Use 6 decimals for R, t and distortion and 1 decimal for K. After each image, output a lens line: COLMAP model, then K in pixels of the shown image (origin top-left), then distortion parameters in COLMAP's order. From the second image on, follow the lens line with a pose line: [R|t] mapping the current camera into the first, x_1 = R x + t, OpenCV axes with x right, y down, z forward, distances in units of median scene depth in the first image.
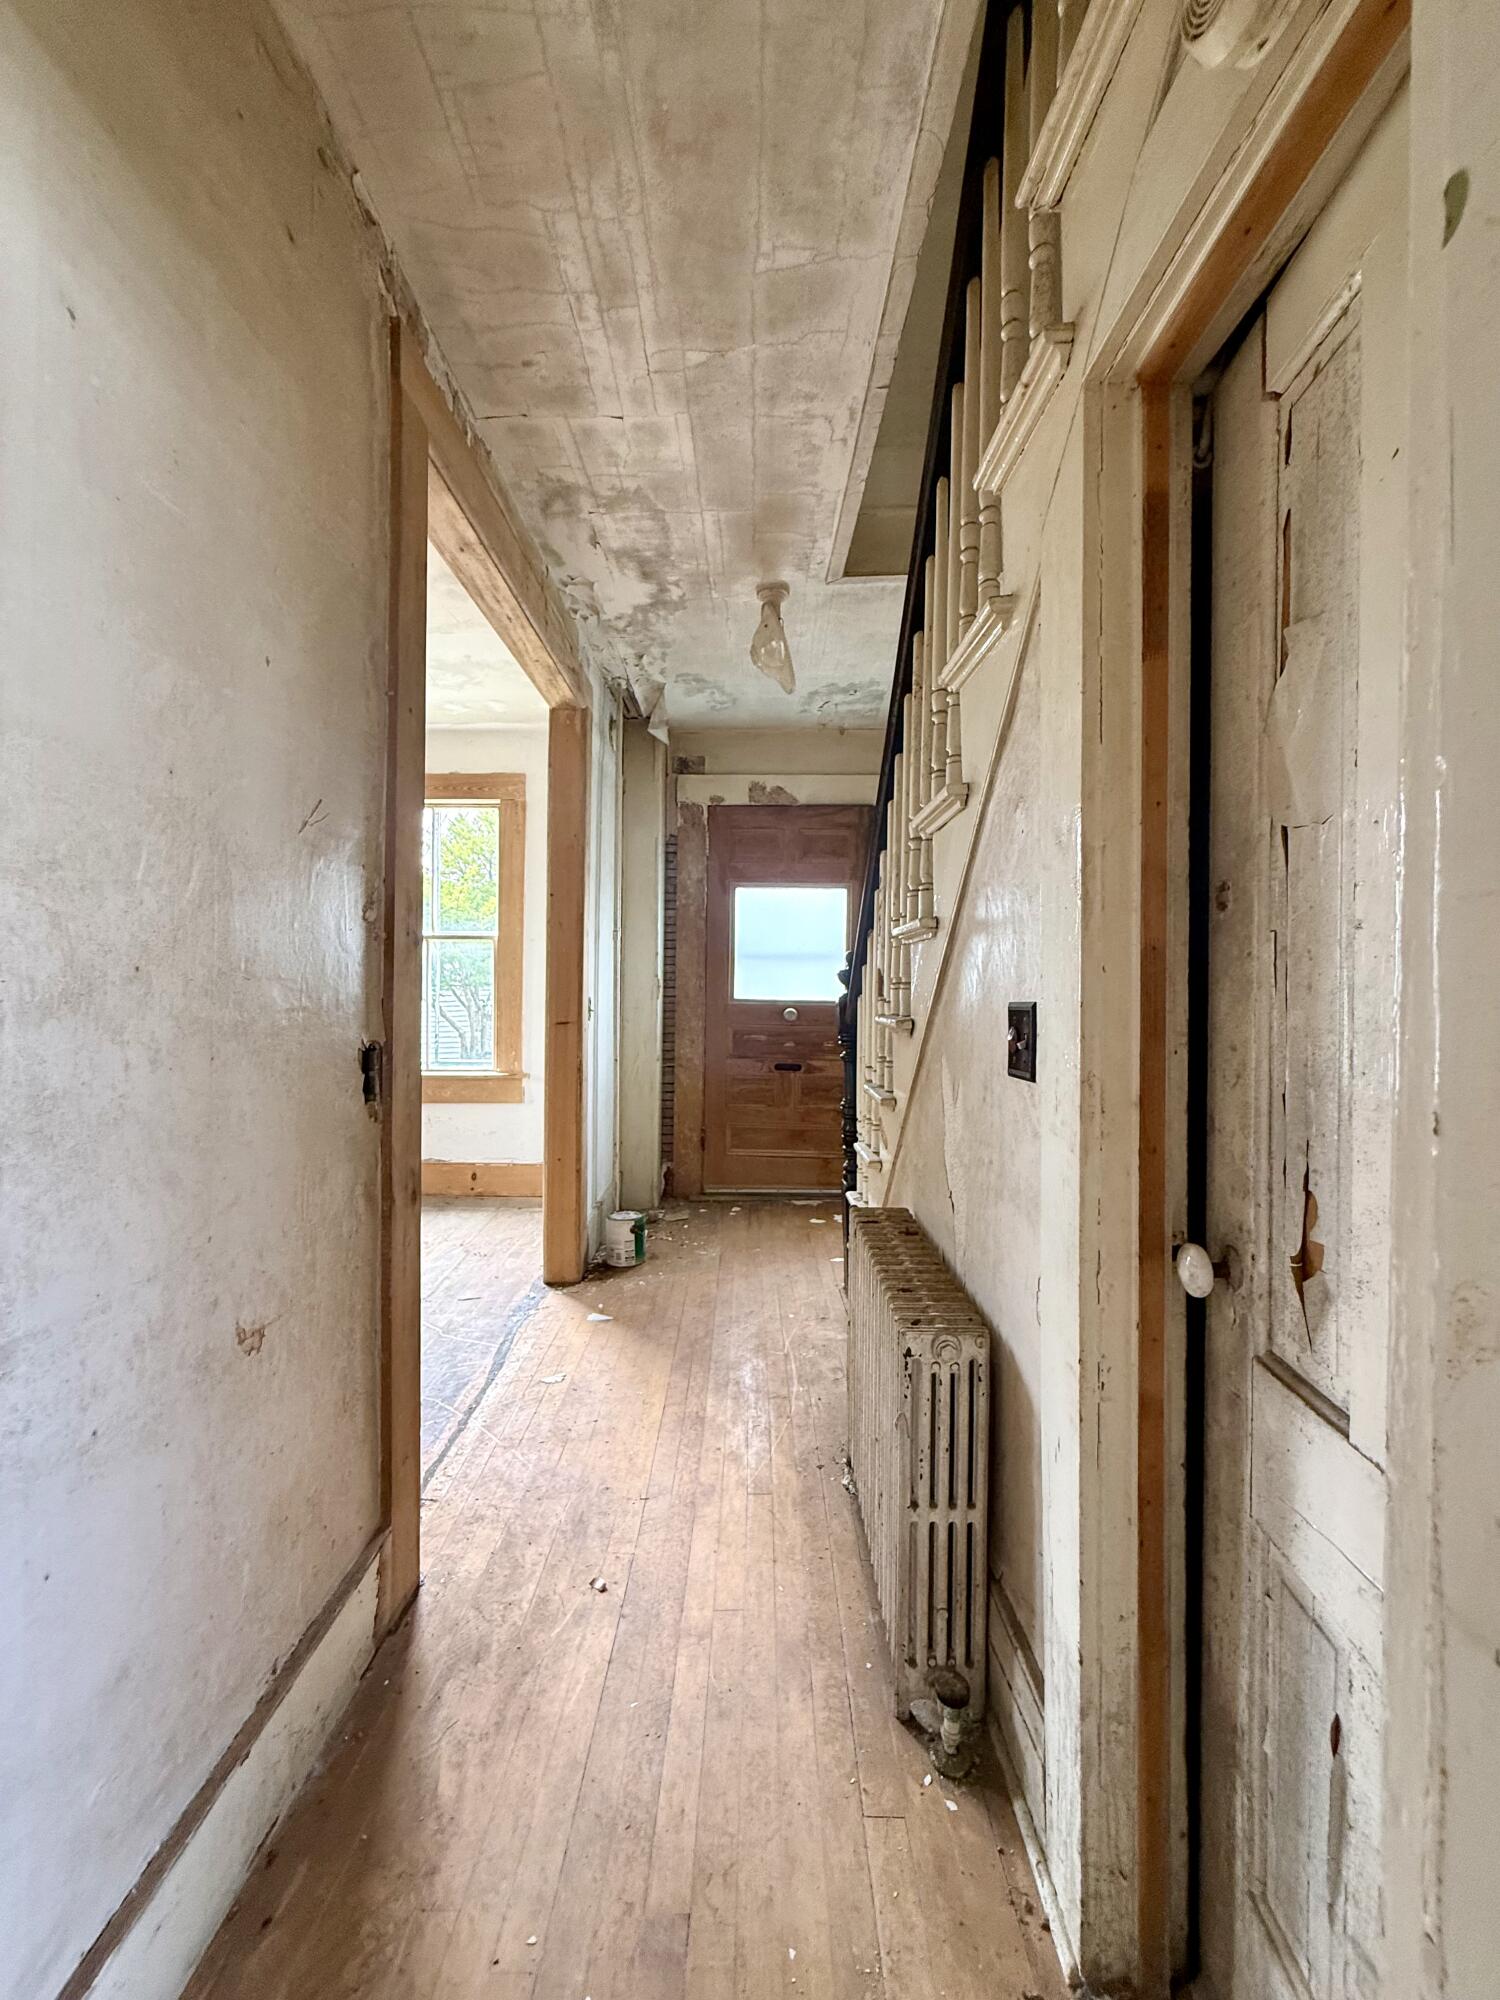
lens RADIAL K [[812.3, 0, 753.6], [0, 812.3, 989.0], [0, 0, 1]] dist [-0.001904, 0.000669]
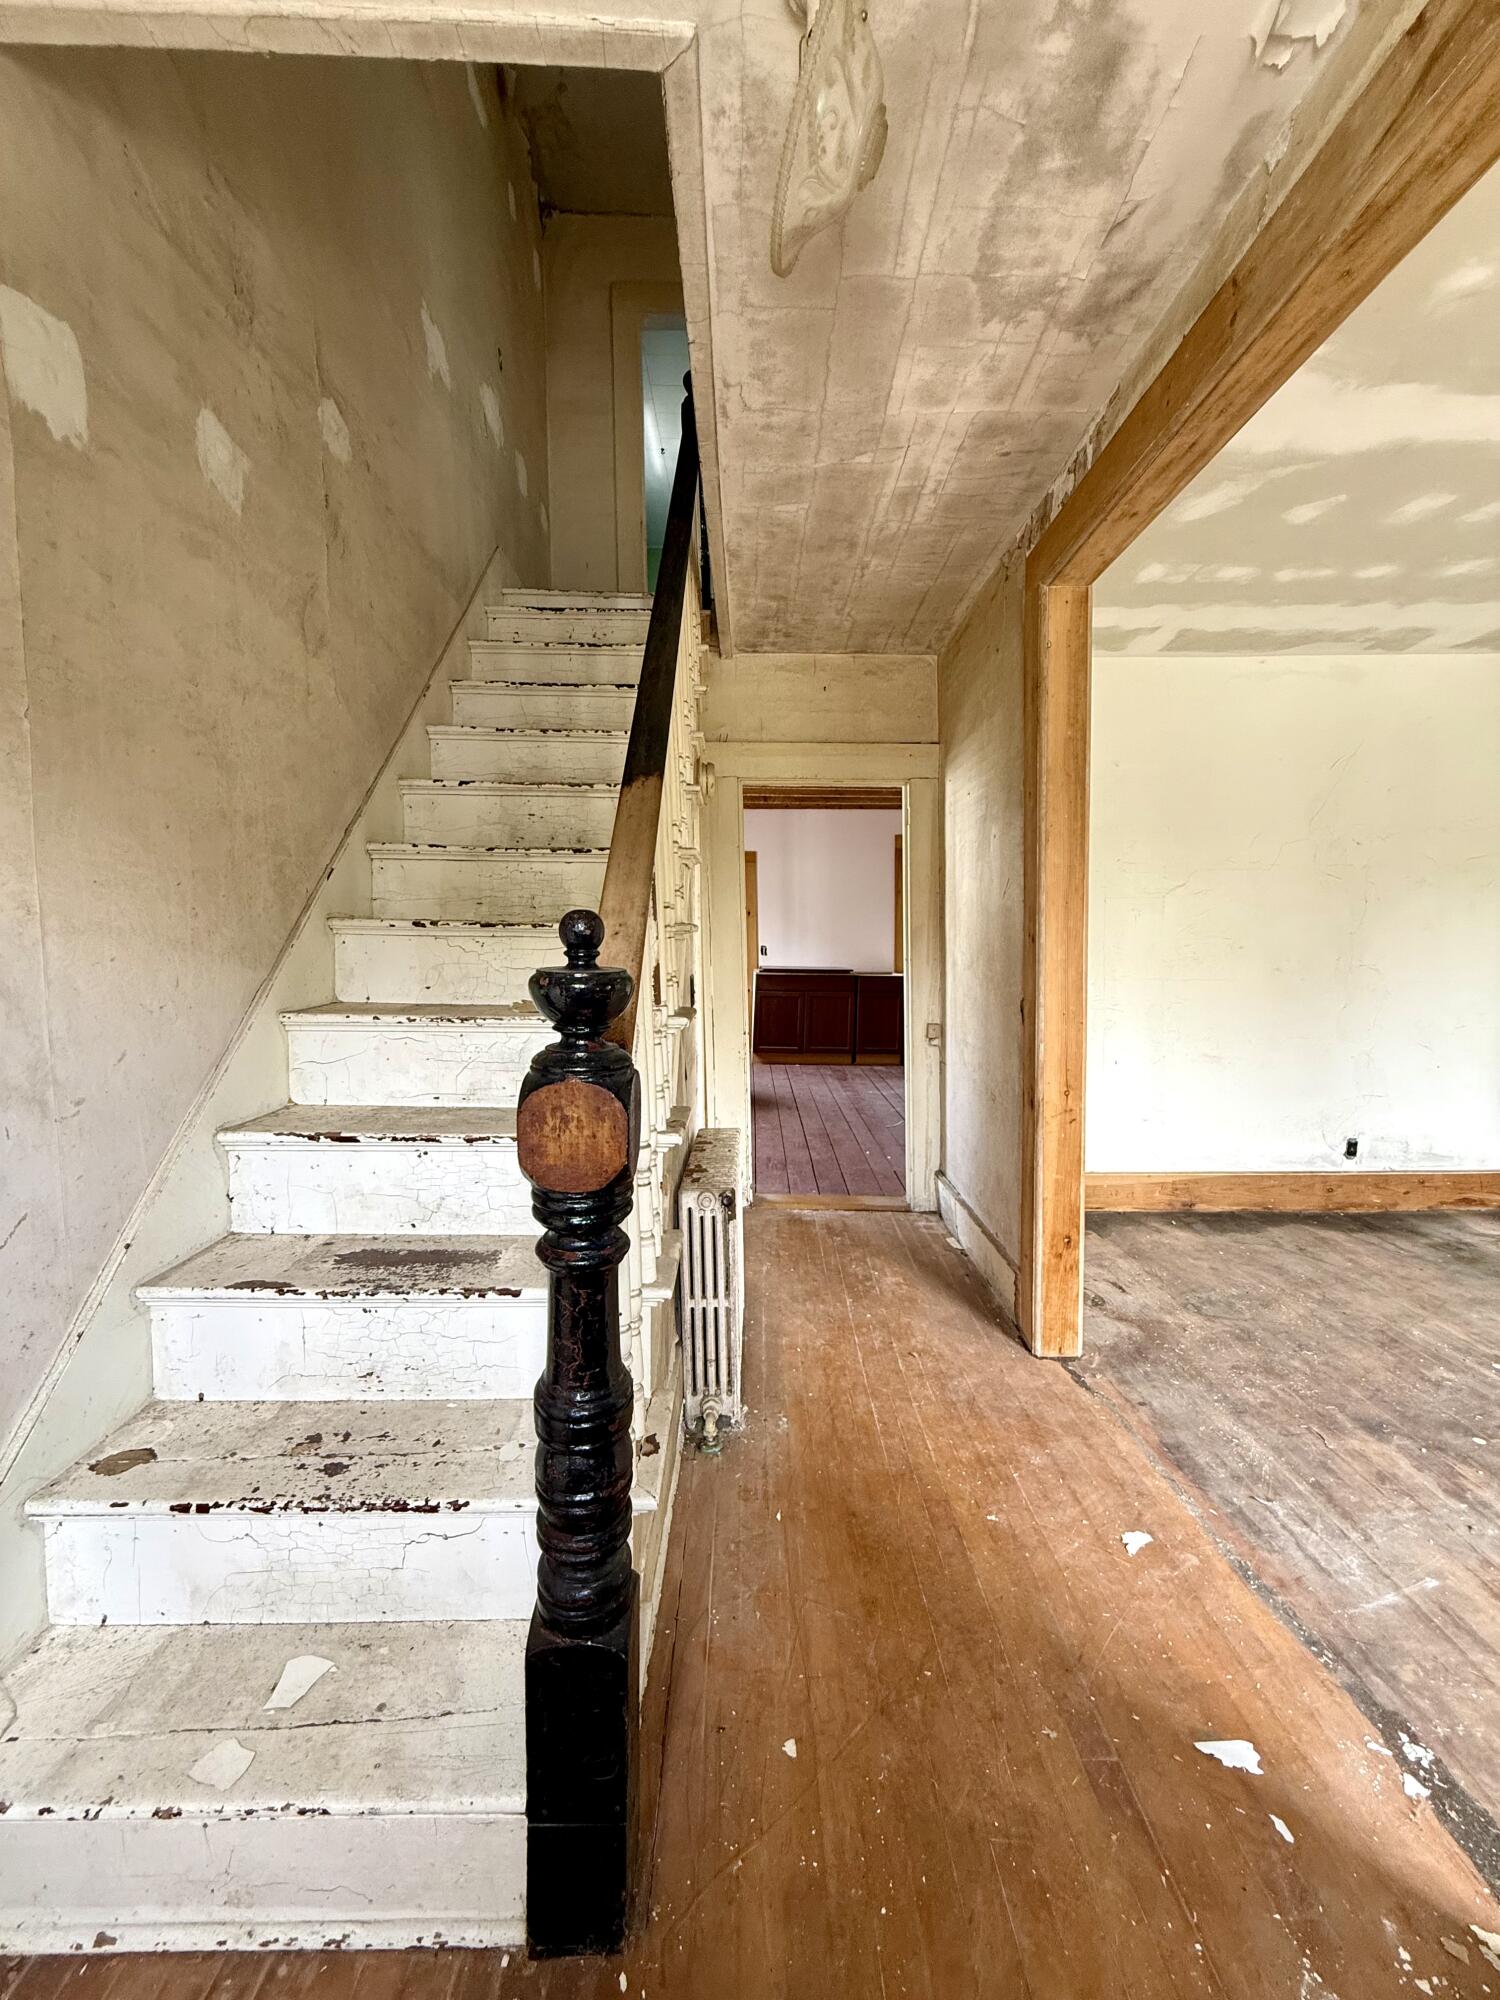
lens RADIAL K [[812.3, 0, 726.6], [0, 812.3, 994.1], [0, 0, 1]] dist [-0.001904, 0.000669]
pose [[-0.999325, 0.006702, 0.036121, 0.087576], [0.009205, 0.997533, 0.069587, -0.052666], [-0.035565, 0.069873, -0.996922, 2.062748]]
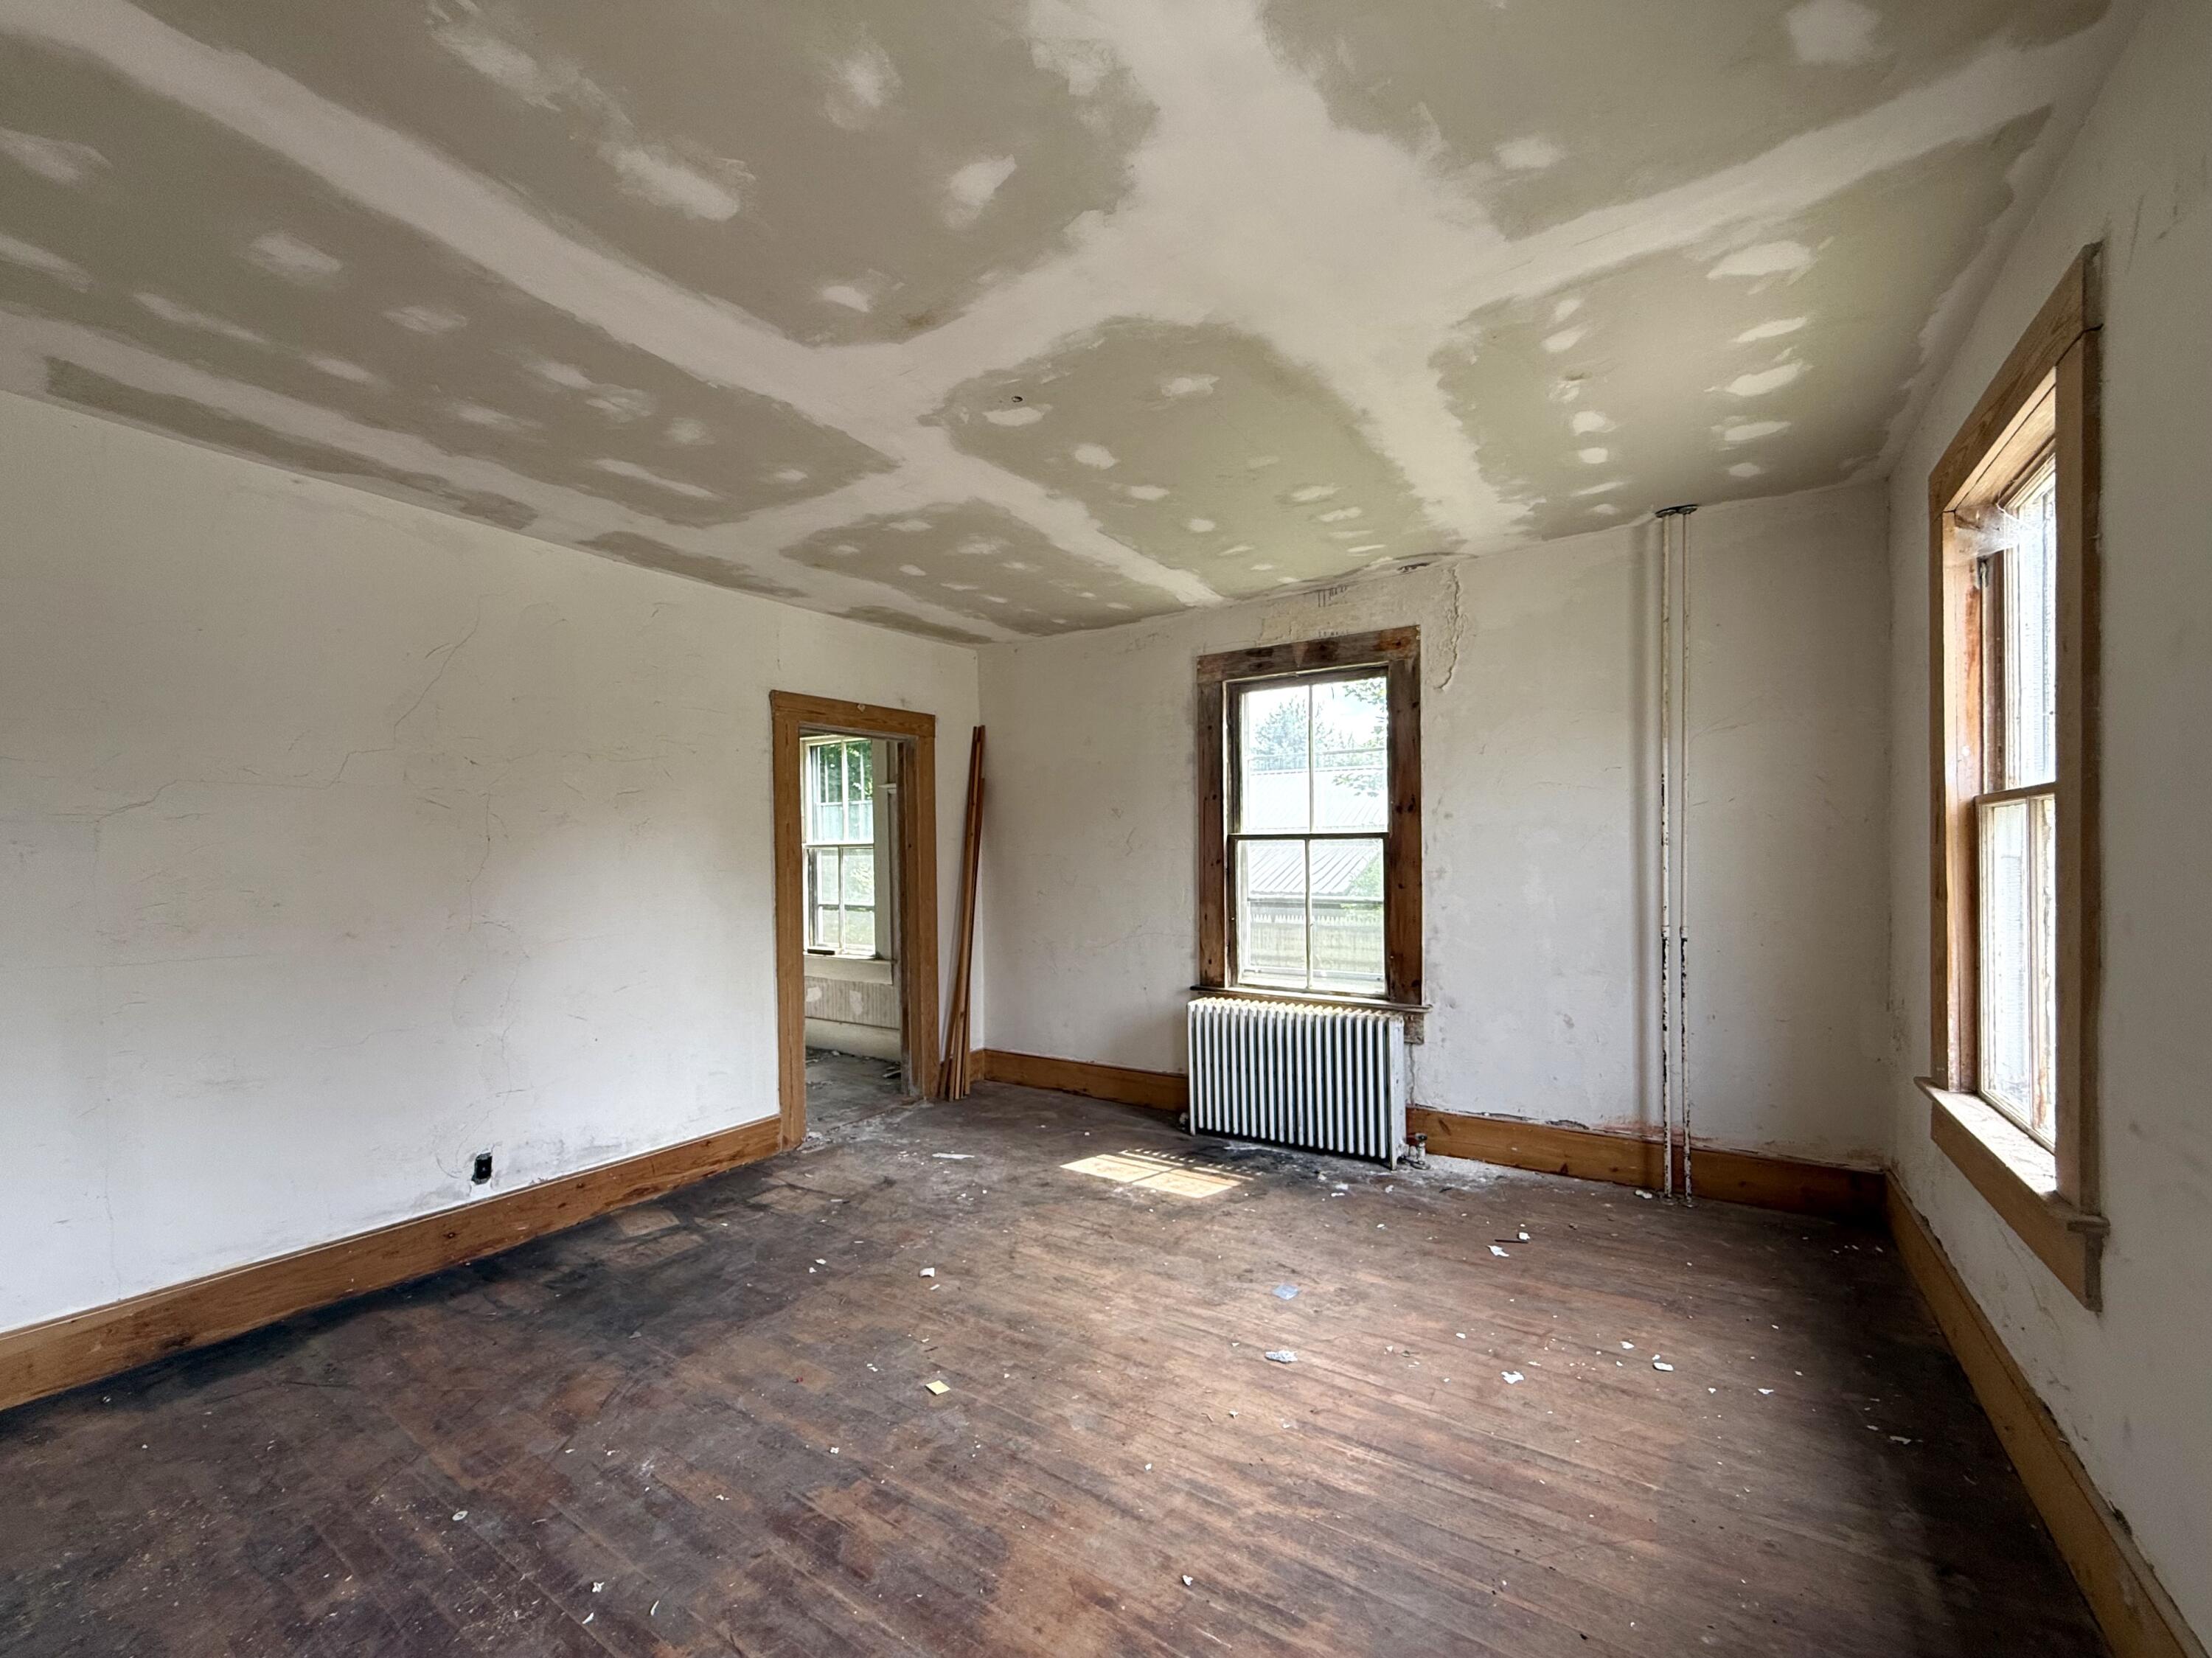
lens RADIAL K [[898.4, 0, 1113.1], [0, 898.4, 861.5], [0, 0, 1]] dist [-0.001904, 0.000669]
pose [[-0.566972, 0.002728, -0.823733, -0.623305], [0.001608, 0.999996, 0.002205, -0.084274], [0.823736, -0.000074, -0.566974, 1.941821]]
